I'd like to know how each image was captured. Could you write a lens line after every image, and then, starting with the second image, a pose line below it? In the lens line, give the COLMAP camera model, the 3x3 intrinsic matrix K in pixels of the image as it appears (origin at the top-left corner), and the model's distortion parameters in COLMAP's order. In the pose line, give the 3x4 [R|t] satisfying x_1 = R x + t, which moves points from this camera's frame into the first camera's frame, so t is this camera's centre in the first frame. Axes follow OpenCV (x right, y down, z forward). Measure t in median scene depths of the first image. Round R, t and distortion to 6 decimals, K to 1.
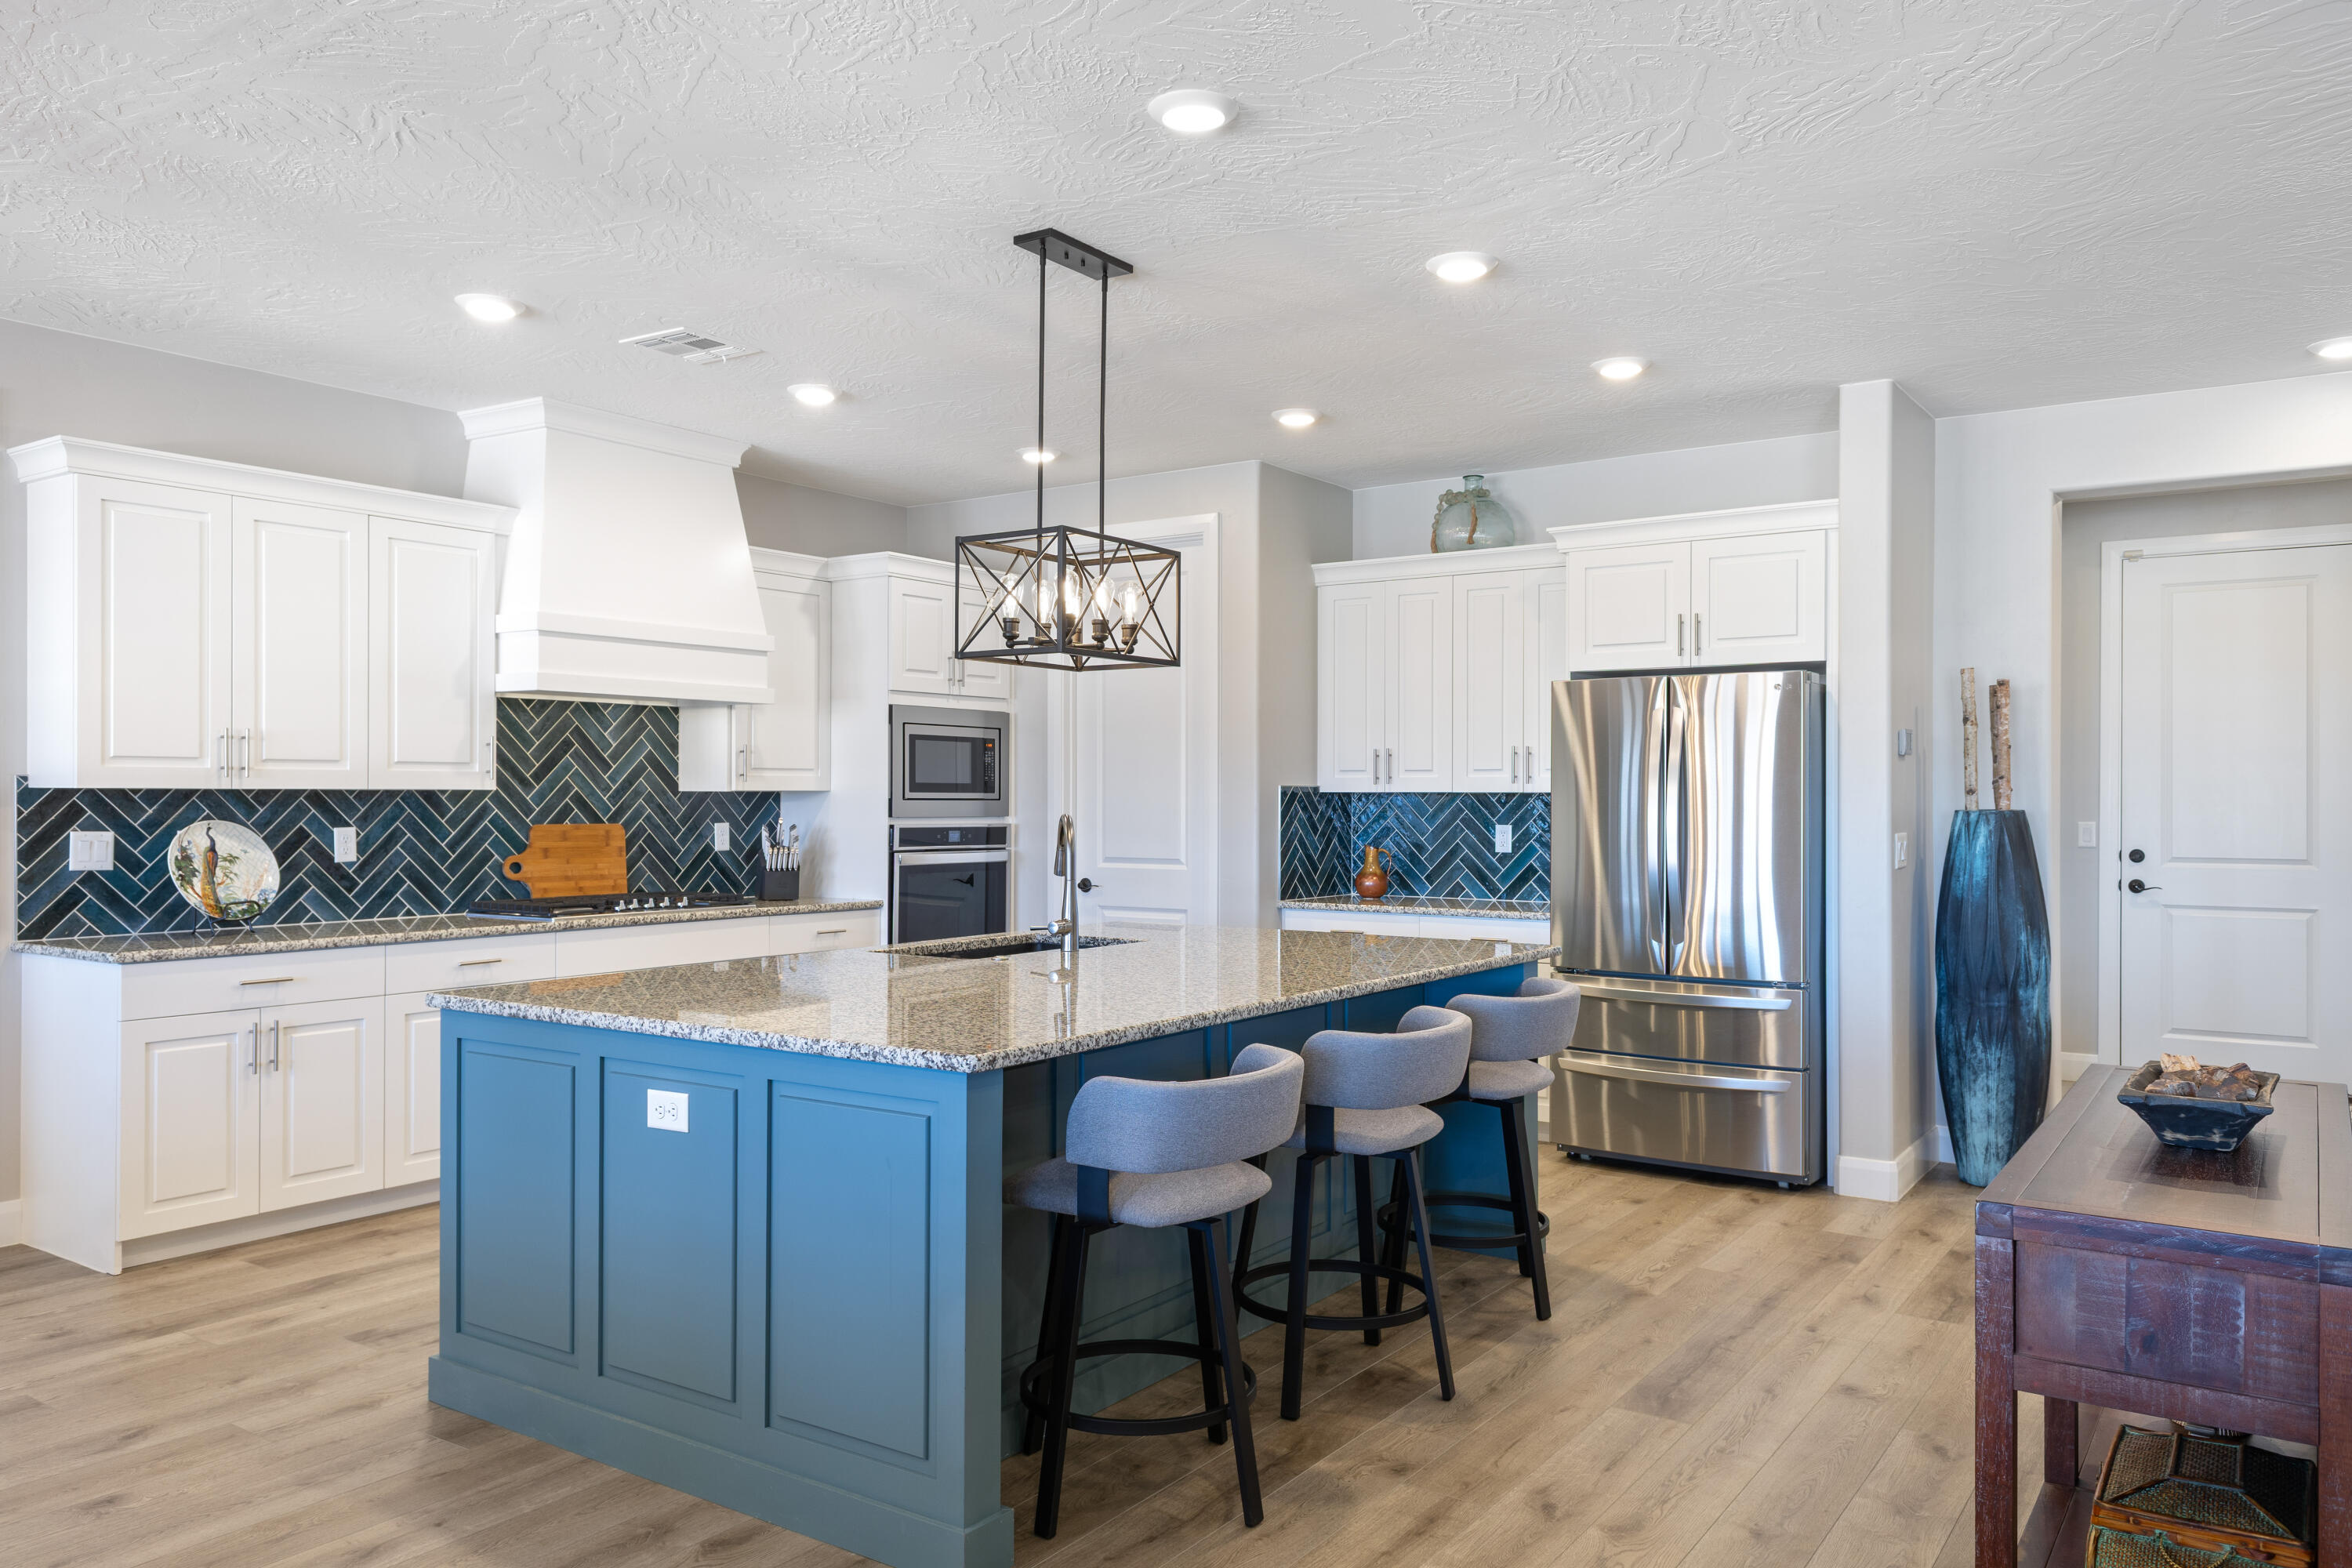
lens RADIAL K [[1652.2, 0, 1187.6], [0, 1652.2, 796.9], [0, 0, 1]] dist [0.015468, -0.017246]
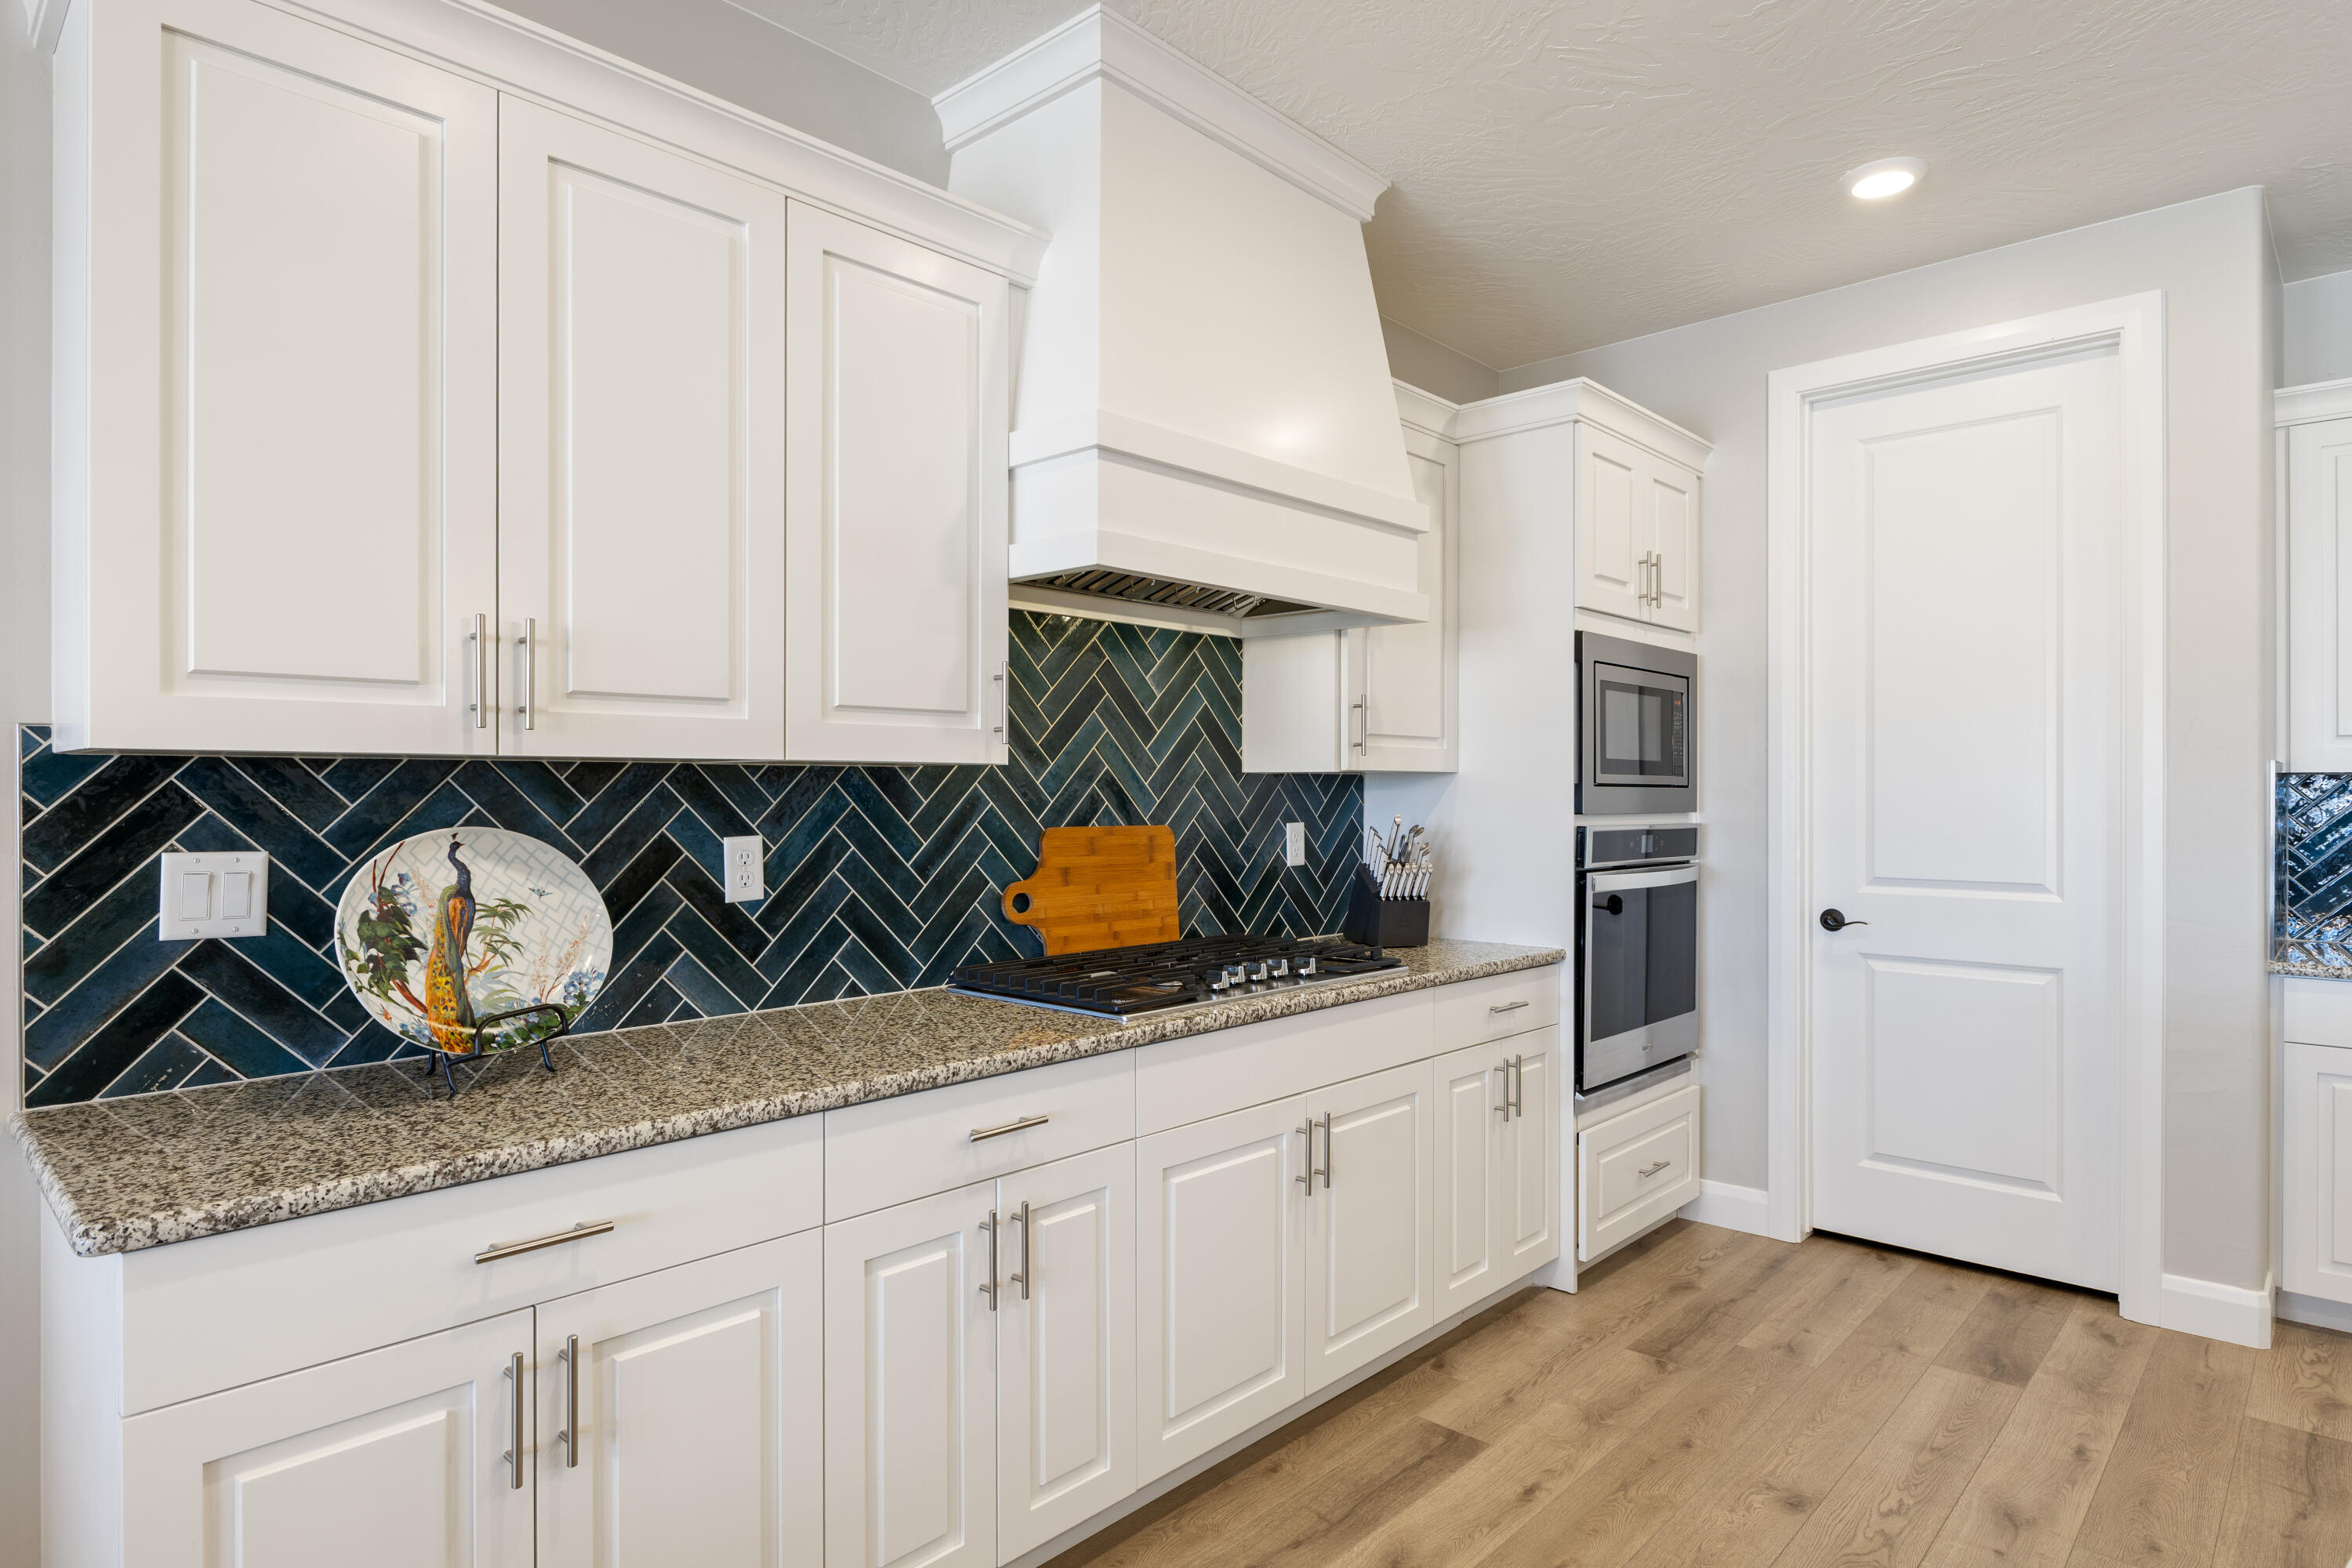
lens RADIAL K [[1287.9, 0, 1176.8], [0, 1287.9, 789.8], [0, 0, 1]] dist [-0.012232, -0.001767]
pose [[0.987437, -0.001692, -0.158007, -0.300154], [0.001554, 0.999998, -0.000999, 0.004286], [0.158008, 0.000741, 0.987438, 0.602804]]
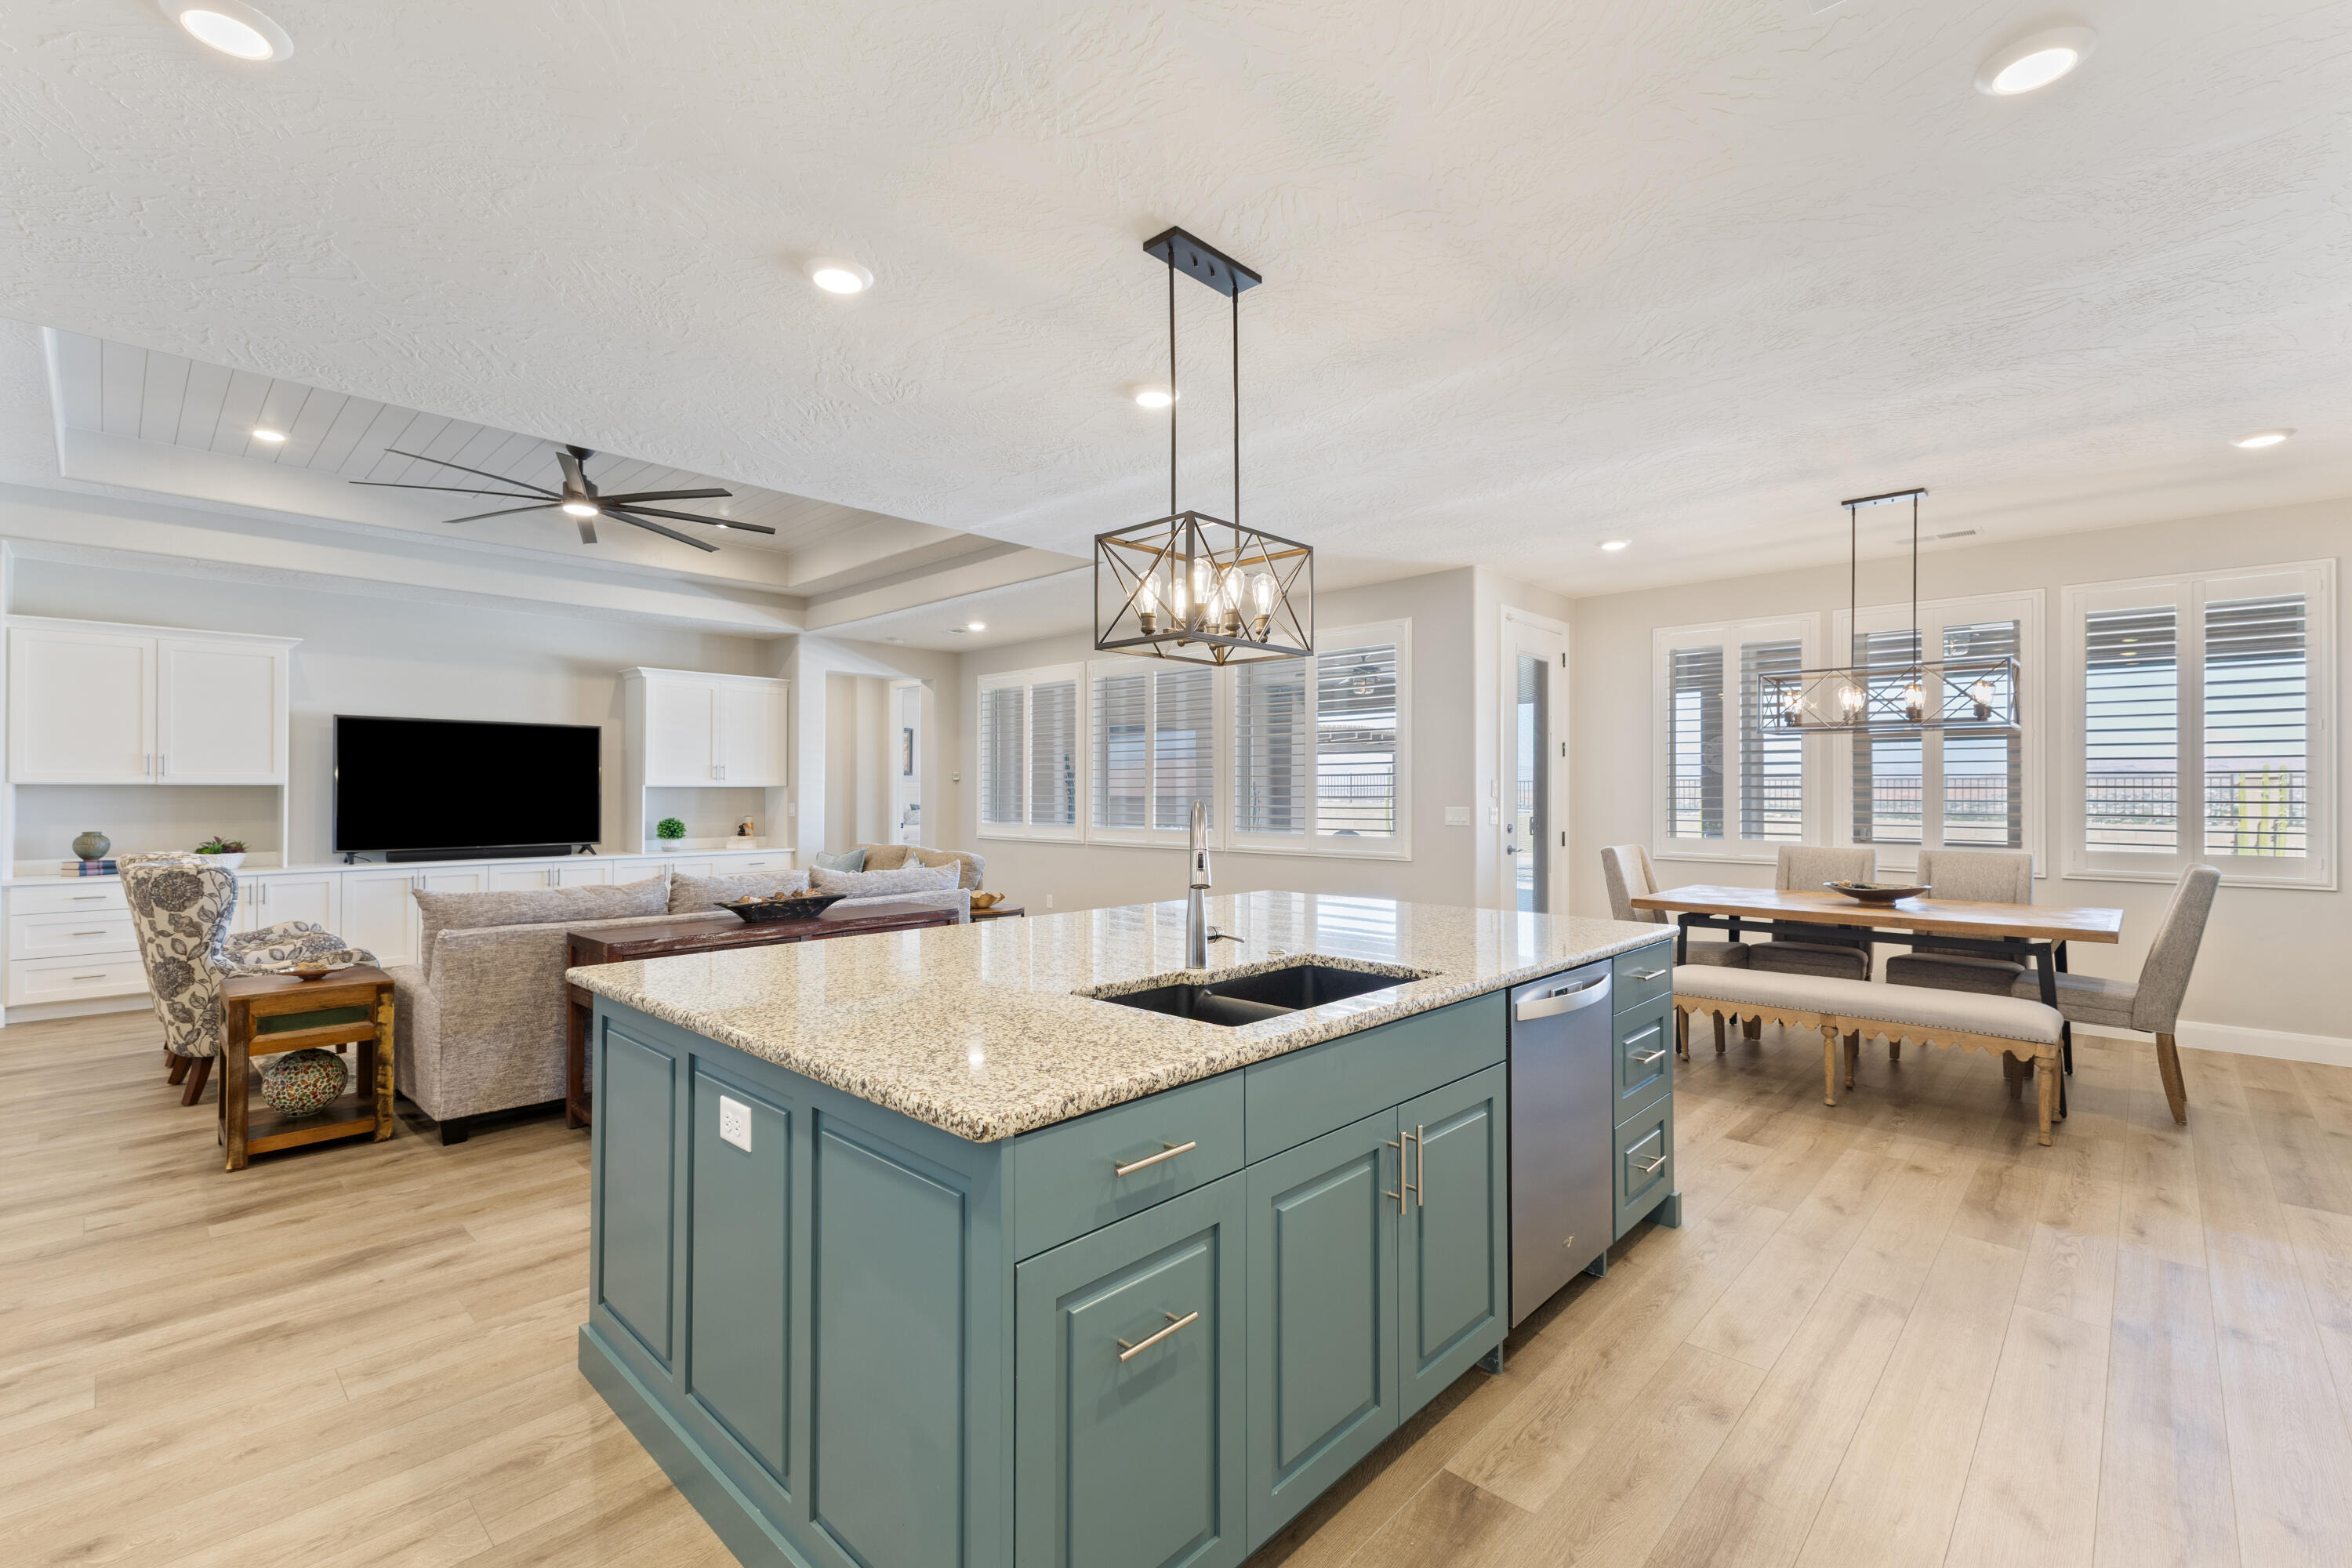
lens RADIAL K [[1032.3, 0, 1207.5], [0, 1032.3, 781.3], [0, 0, 1]] dist [0.014405, -0.006391]
pose [[-0.990363, 0.001589, 0.138485, -0.116077], [0.000100, 0.999942, -0.010760, 0.005071], [-0.138494, -0.010642, -0.990306, 1.165675]]
